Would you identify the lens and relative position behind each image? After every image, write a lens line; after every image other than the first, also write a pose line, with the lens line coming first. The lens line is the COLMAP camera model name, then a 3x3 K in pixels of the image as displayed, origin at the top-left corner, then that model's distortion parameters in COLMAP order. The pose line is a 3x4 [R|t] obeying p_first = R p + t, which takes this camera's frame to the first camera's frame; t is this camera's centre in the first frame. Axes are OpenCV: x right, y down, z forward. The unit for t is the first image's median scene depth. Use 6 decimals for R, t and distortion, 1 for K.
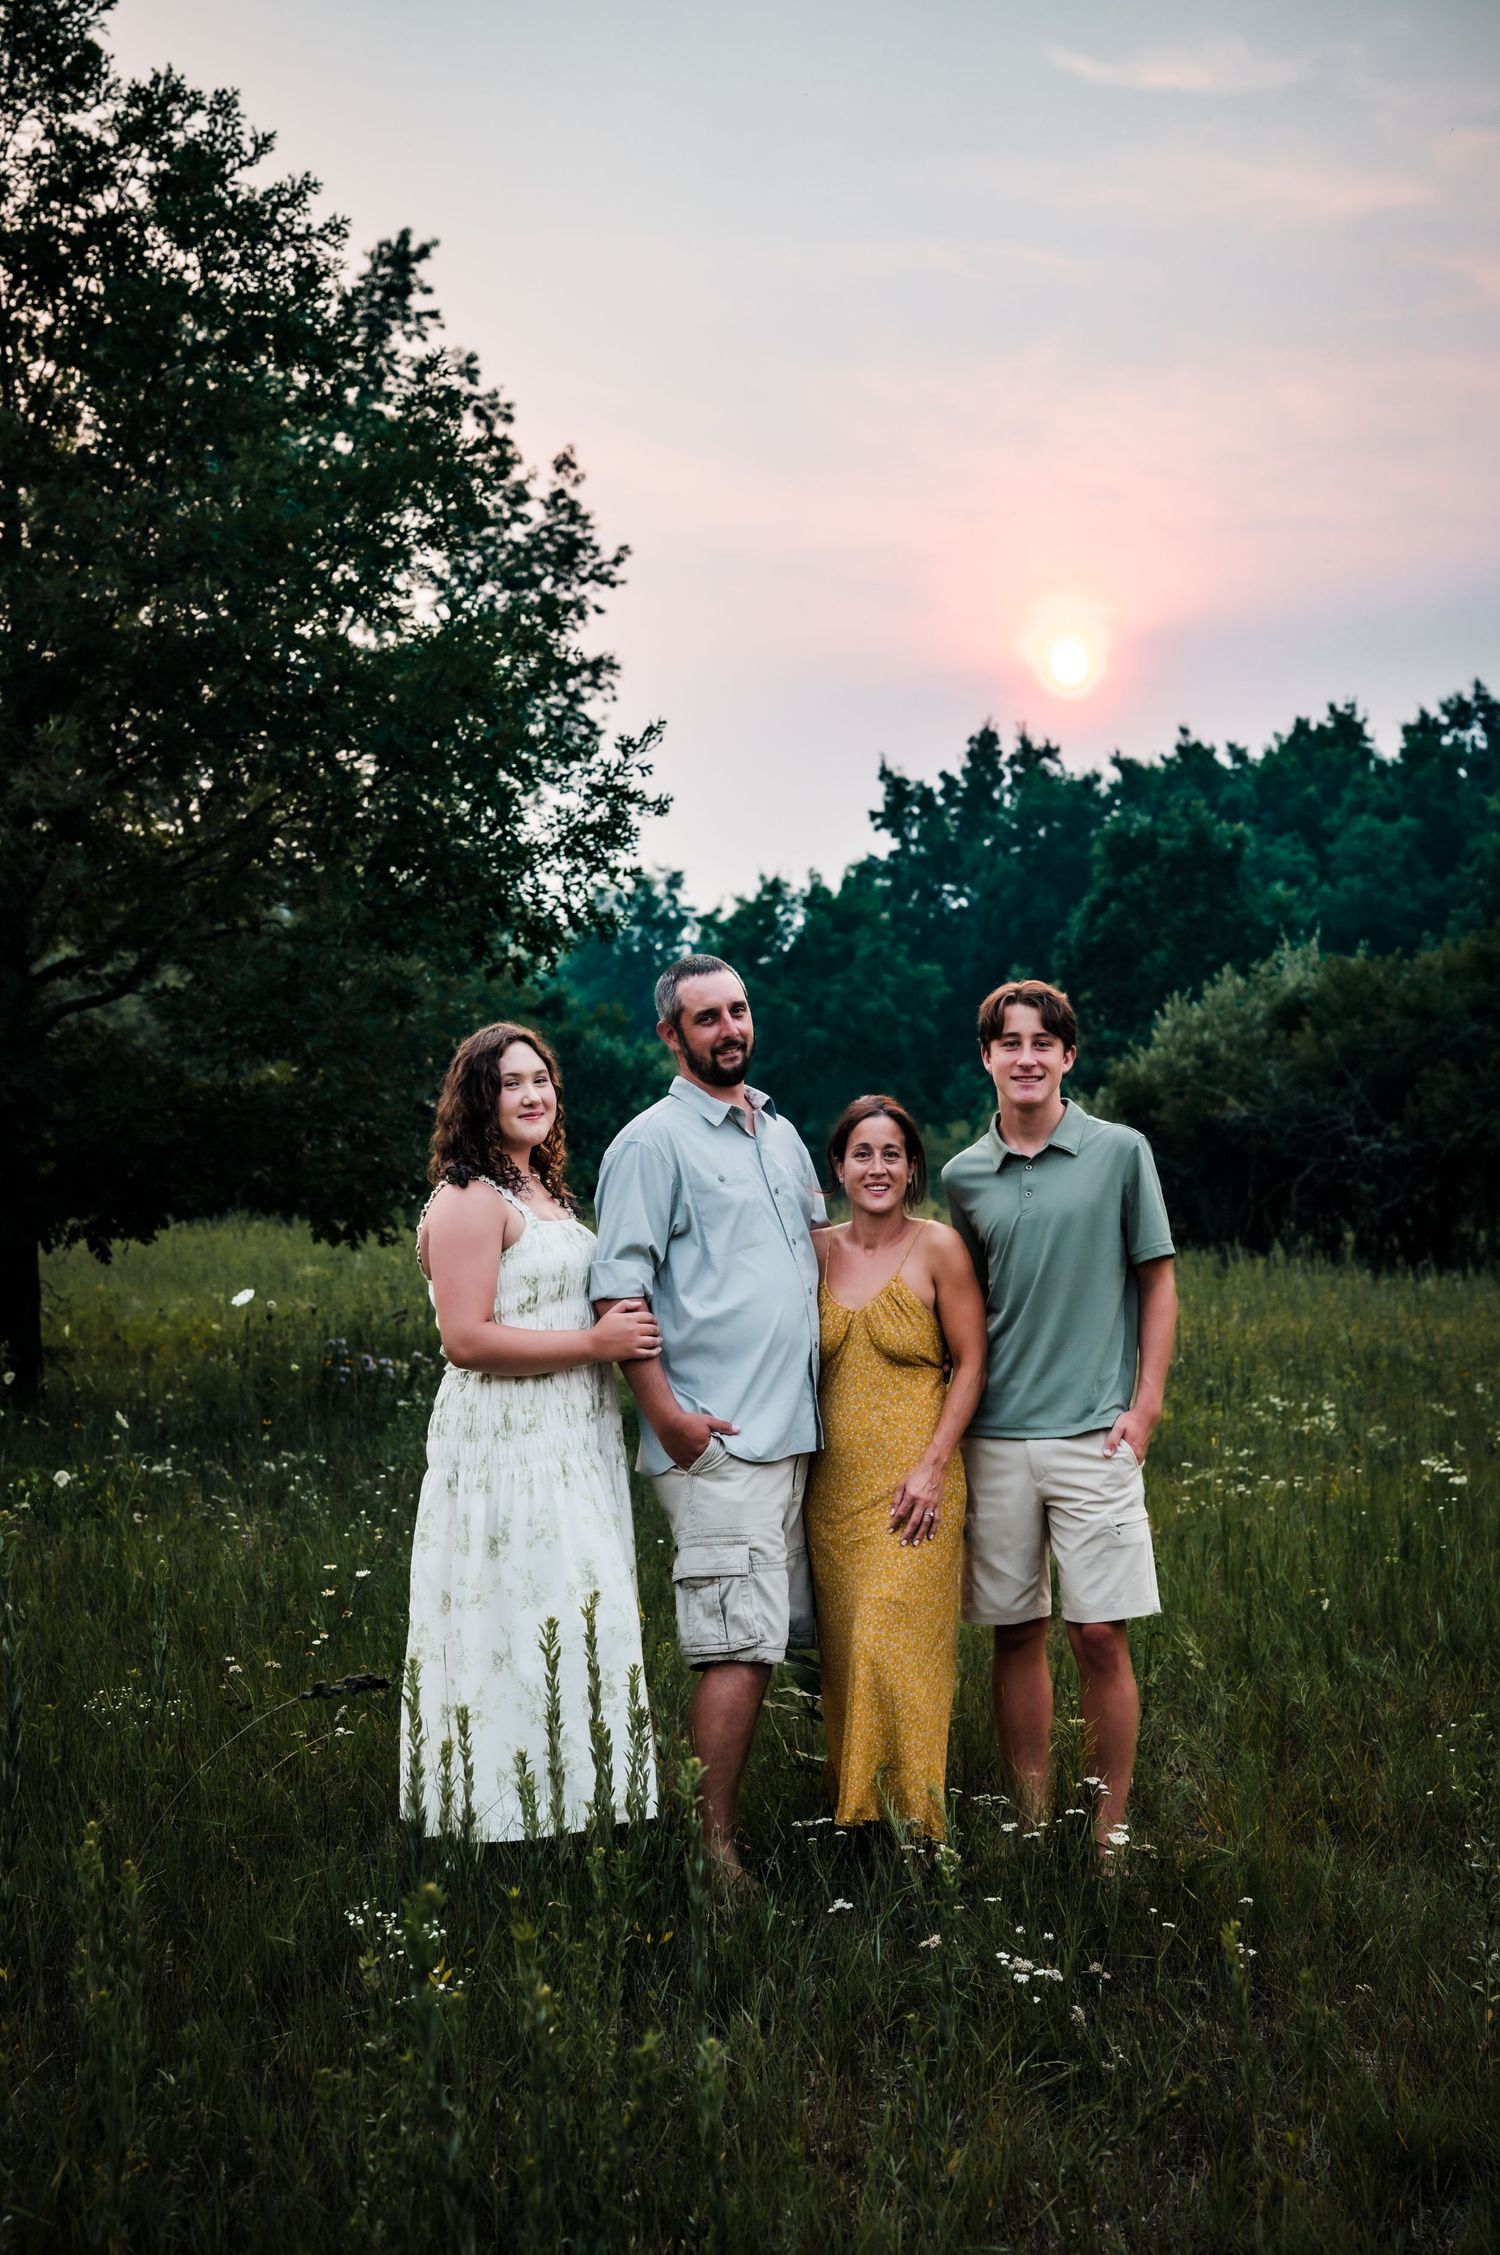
lens RADIAL K [[3373.8, 0, 750.0], [0, 3373.8, 1127.5], [0, 0, 1]] dist [-0.019208, -0.017434]
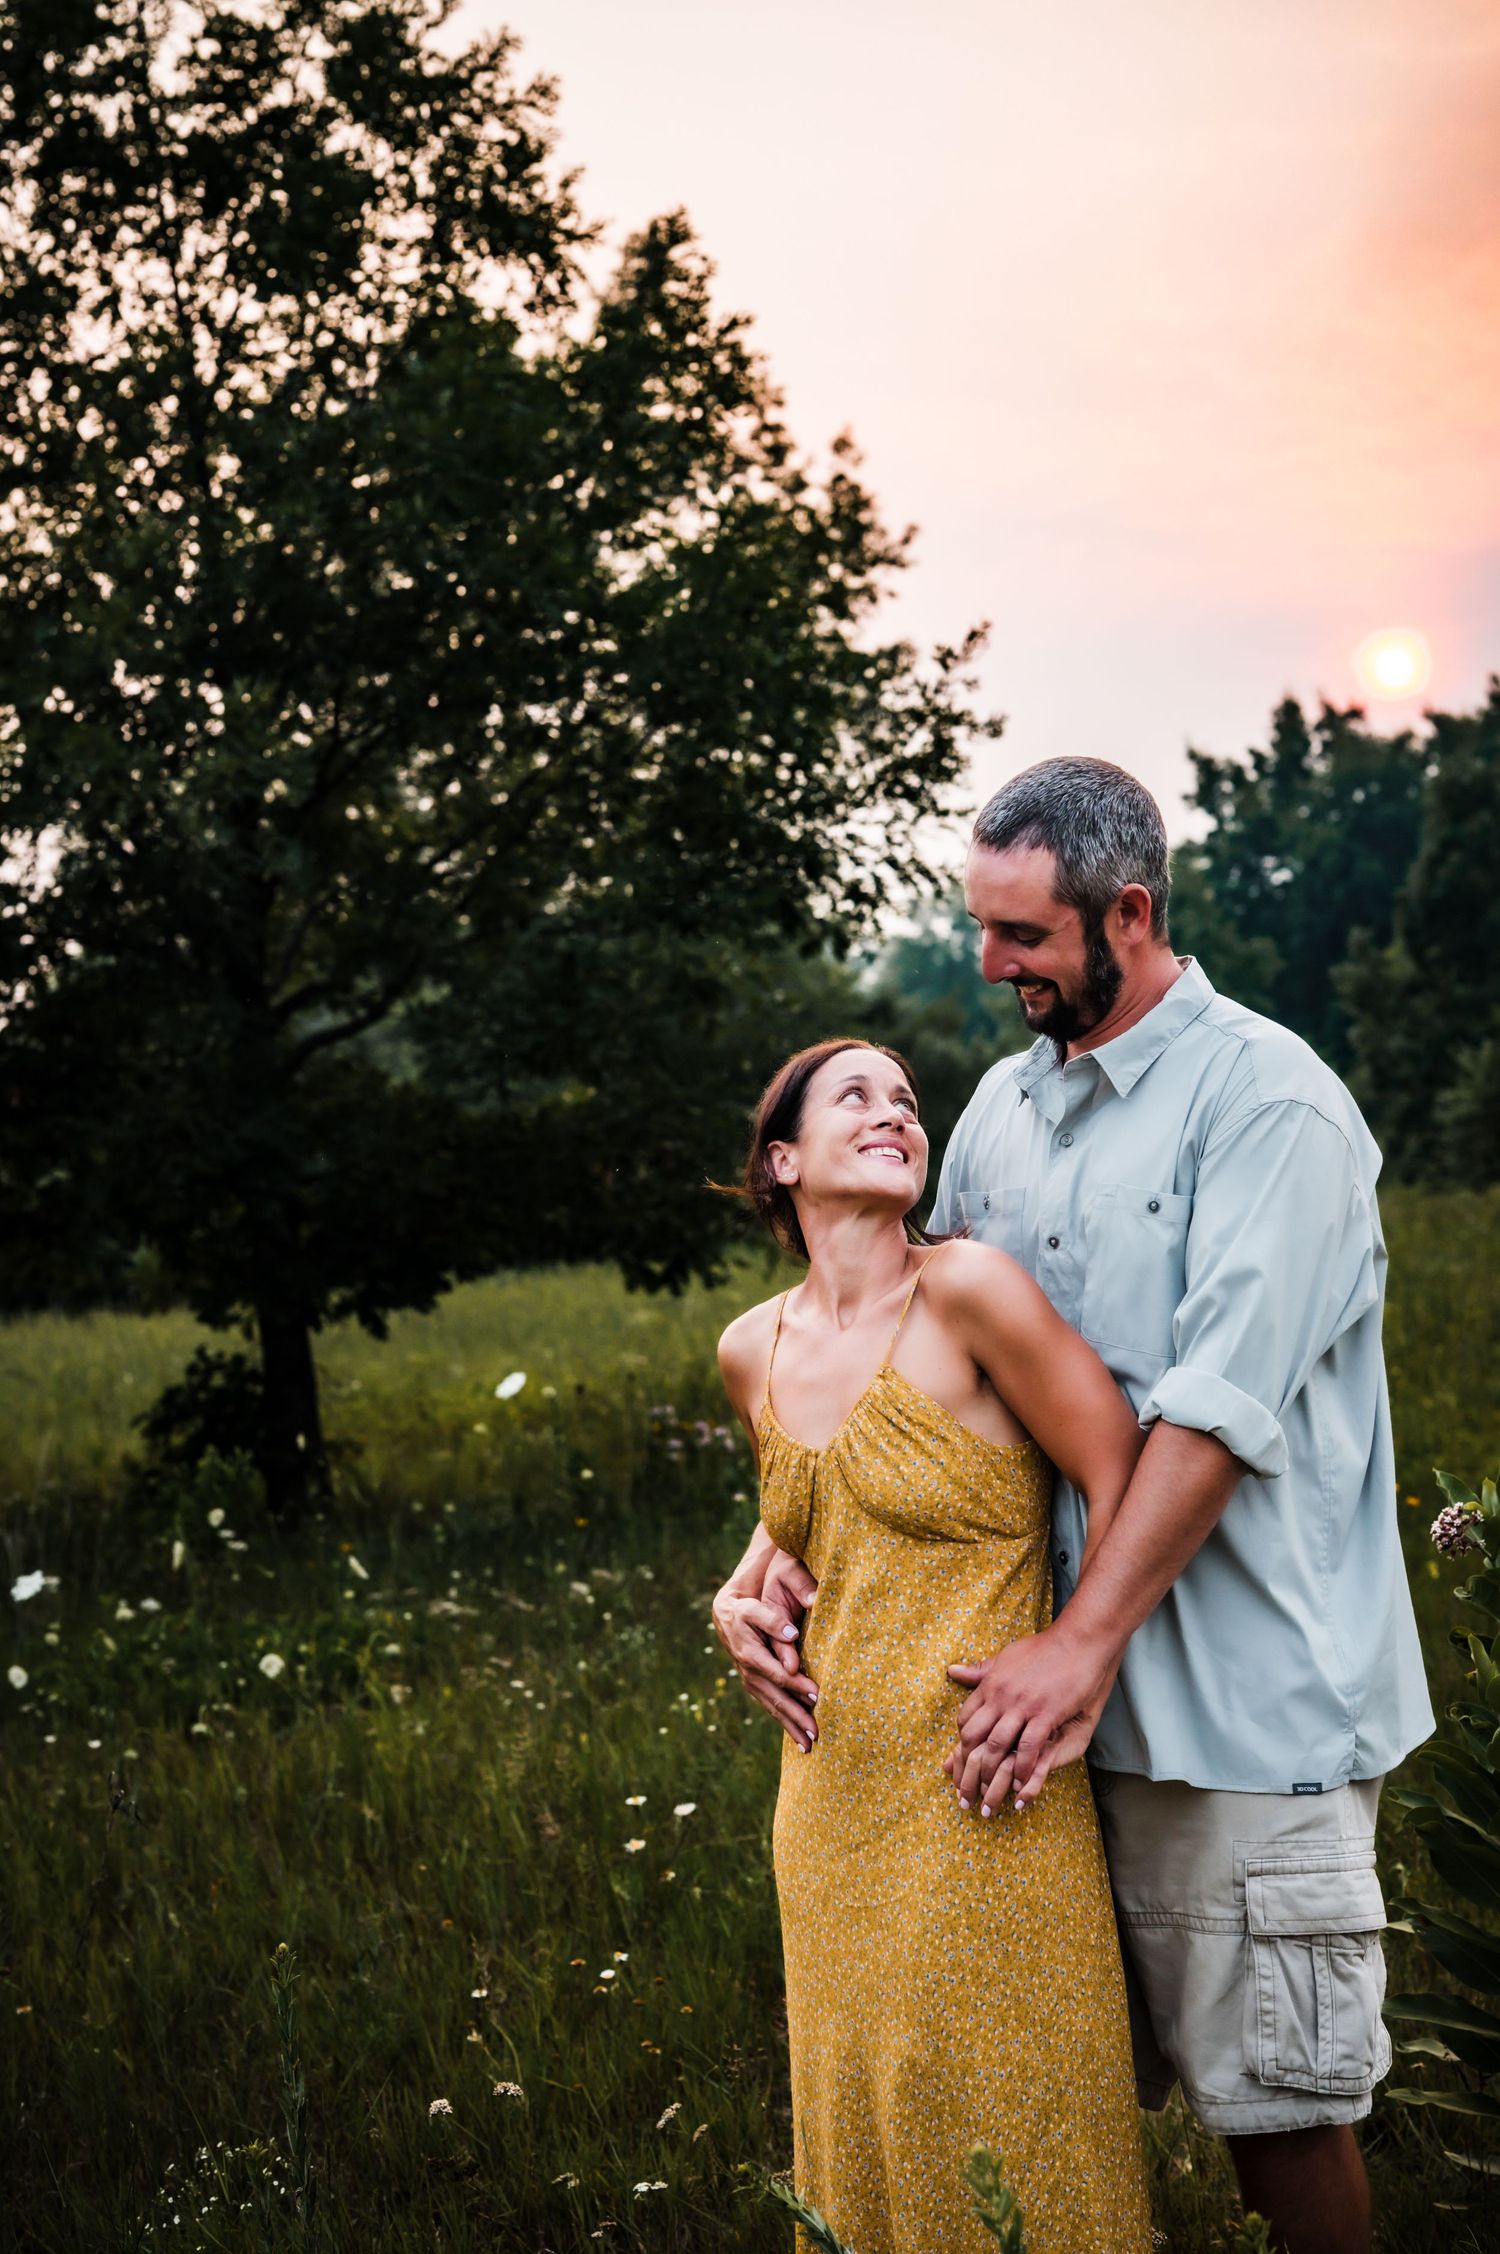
lens RADIAL K [[3228.7, 0, 750.9], [0, 3228.7, 1075.2], [0, 0, 1]] dist [0.016554, 0.066063]
pose [[0.990750, -0.092697, -0.099100, -0.007621], [0.090624, 0.995566, -0.025229, 0.001852], [0.100999, 0.016015, 0.994758, 0.108166]]
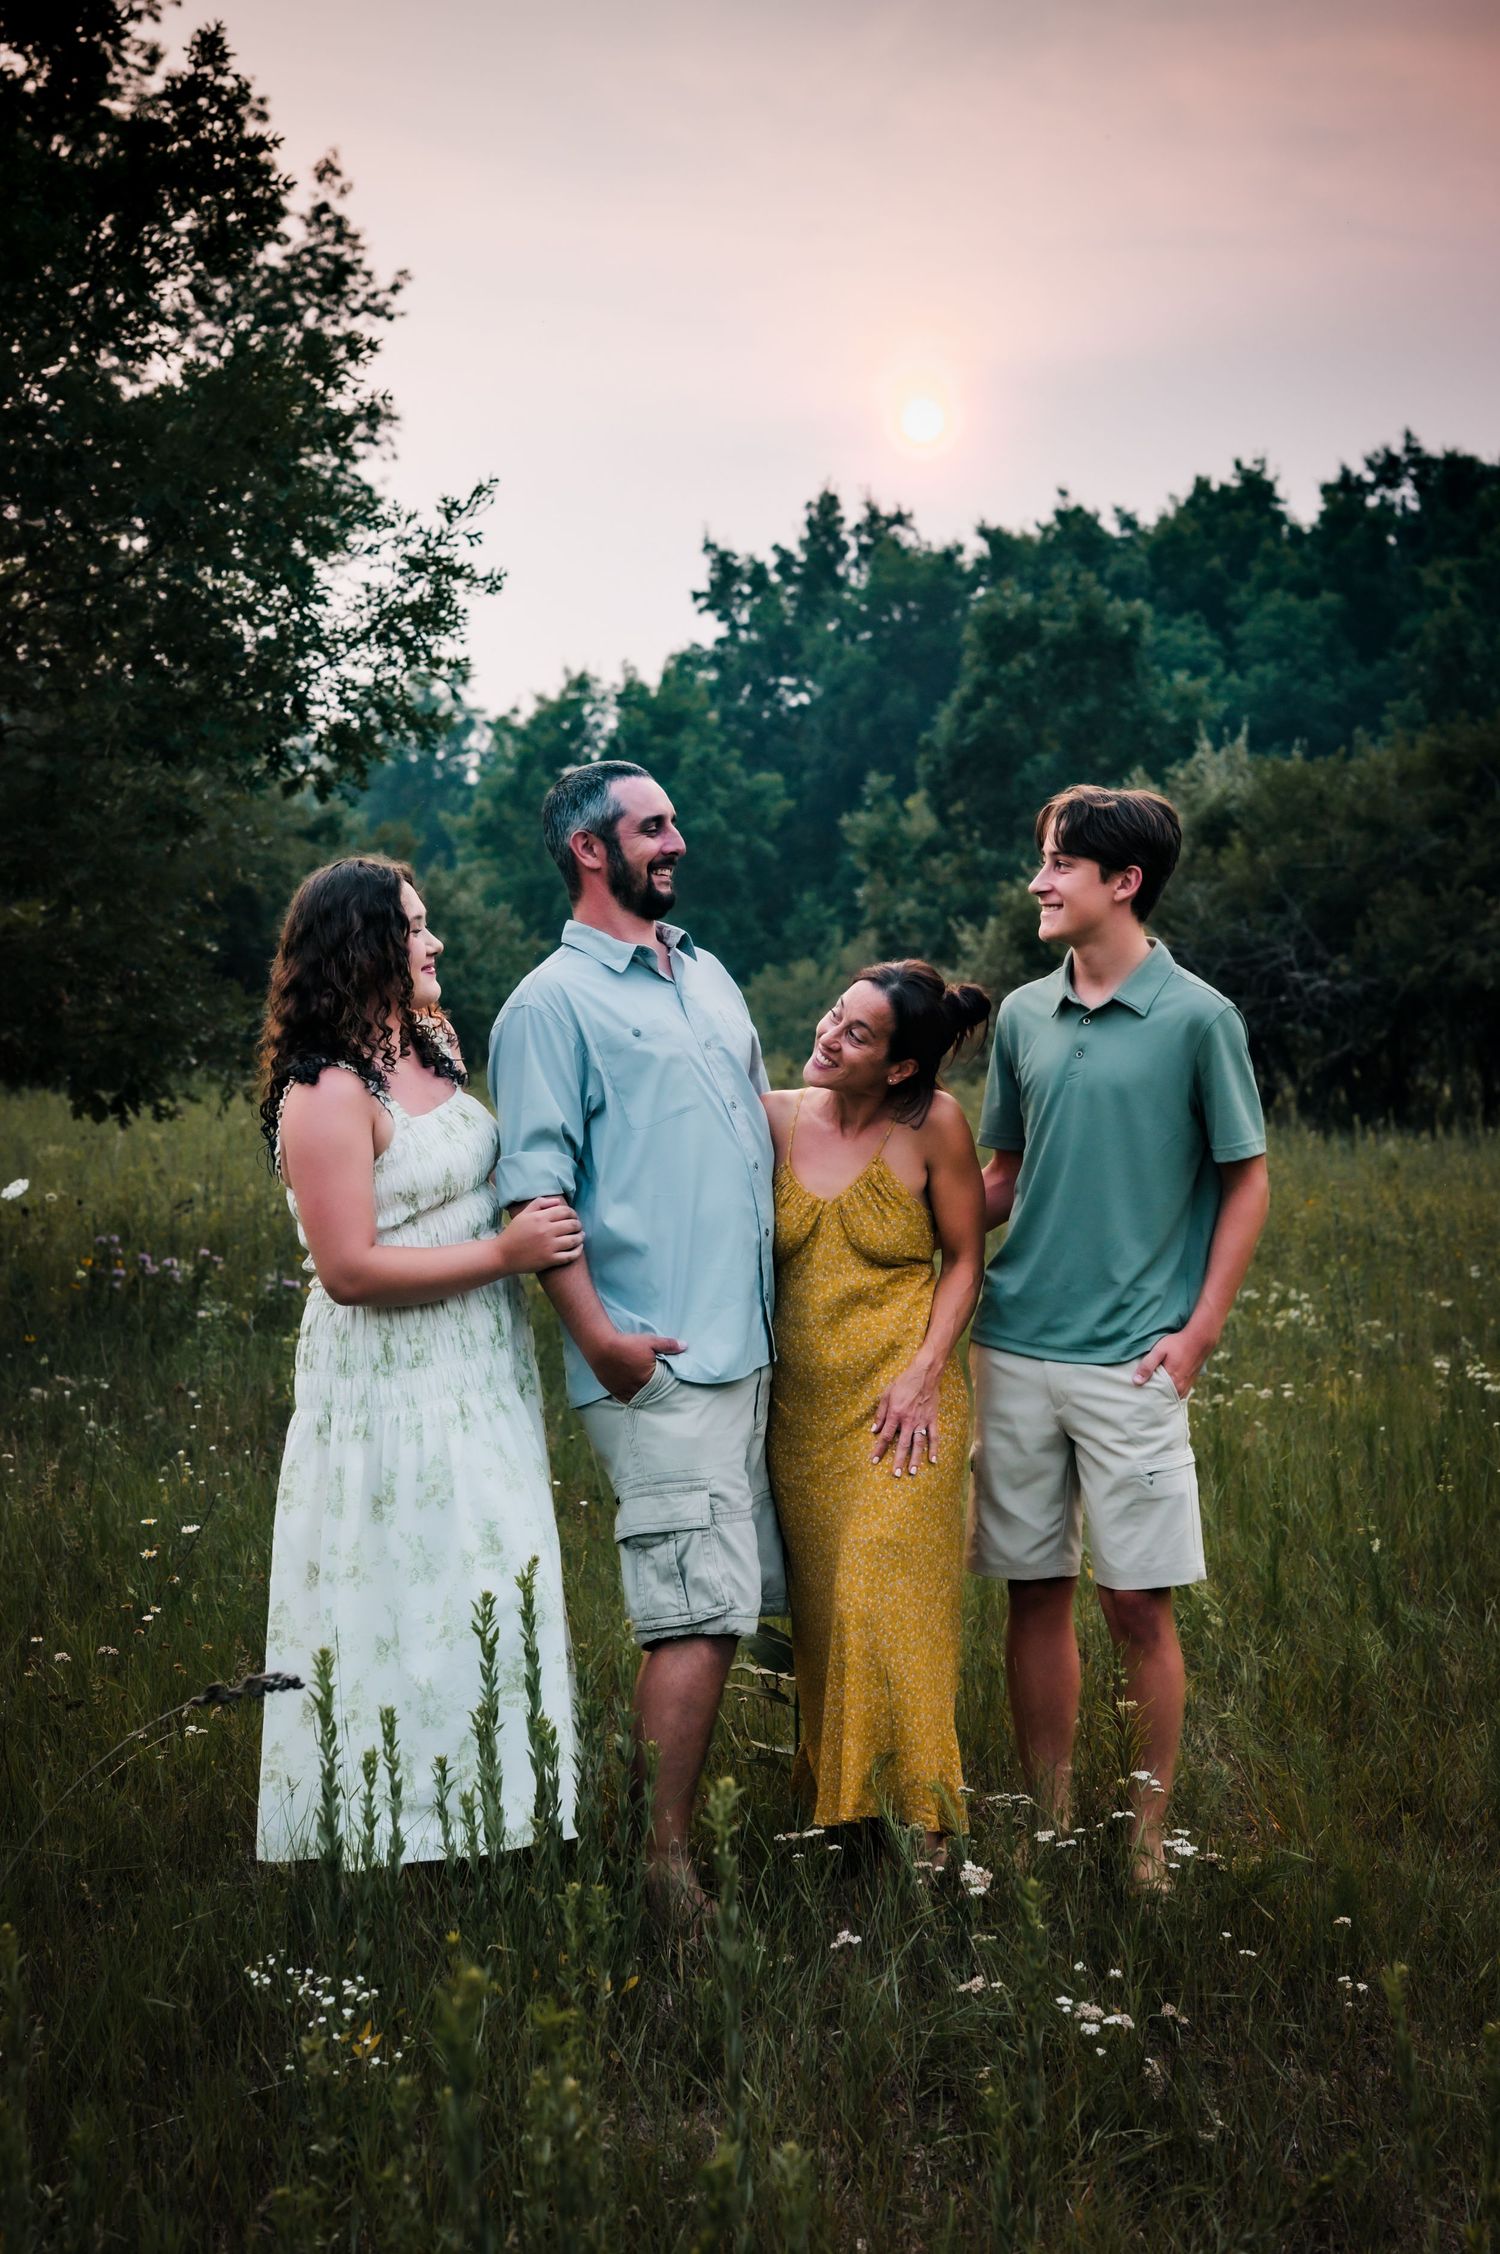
lens RADIAL K [[3989.1, 0, 754.5], [0, 3989.1, 1087.6], [0, 0, 1]] dist [0.012695, -0.084908]
pose [[0.998464, -0.014066, 0.053596, -0.008474], [0.012453, 0.999462, 0.030327, -0.000448], [-0.053994, -0.029613, 0.998102, 0.011029]]
